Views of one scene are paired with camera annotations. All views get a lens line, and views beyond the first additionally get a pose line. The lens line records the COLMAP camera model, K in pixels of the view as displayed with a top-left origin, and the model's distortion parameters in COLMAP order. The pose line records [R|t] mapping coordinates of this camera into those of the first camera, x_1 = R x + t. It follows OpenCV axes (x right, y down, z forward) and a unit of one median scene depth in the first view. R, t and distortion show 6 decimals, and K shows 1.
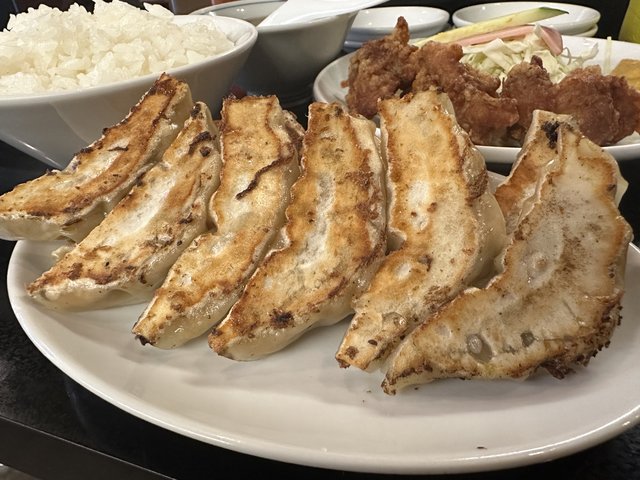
lens RADIAL K [[451.0, 0, 320.3], [0, 451.0, 270.5], [0, 0, 1]] dist [-0.004167, -0.000188]
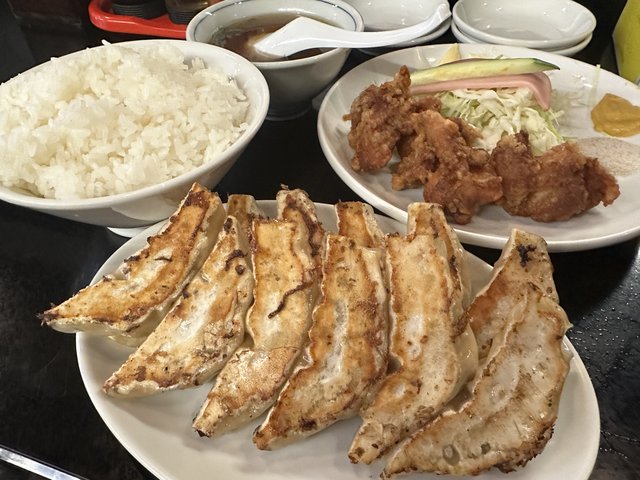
lens RADIAL K [[451.0, 0, 320.3], [0, 451.0, 270.5], [0, 0, 1]] dist [-0.004167, -0.000188]
pose [[0.998839, 0.012487, 0.046517, -0.105813], [-0.021311, 0.980703, 0.194338, -0.547223], [-0.043193, -0.195104, 0.979831, -0.204735]]
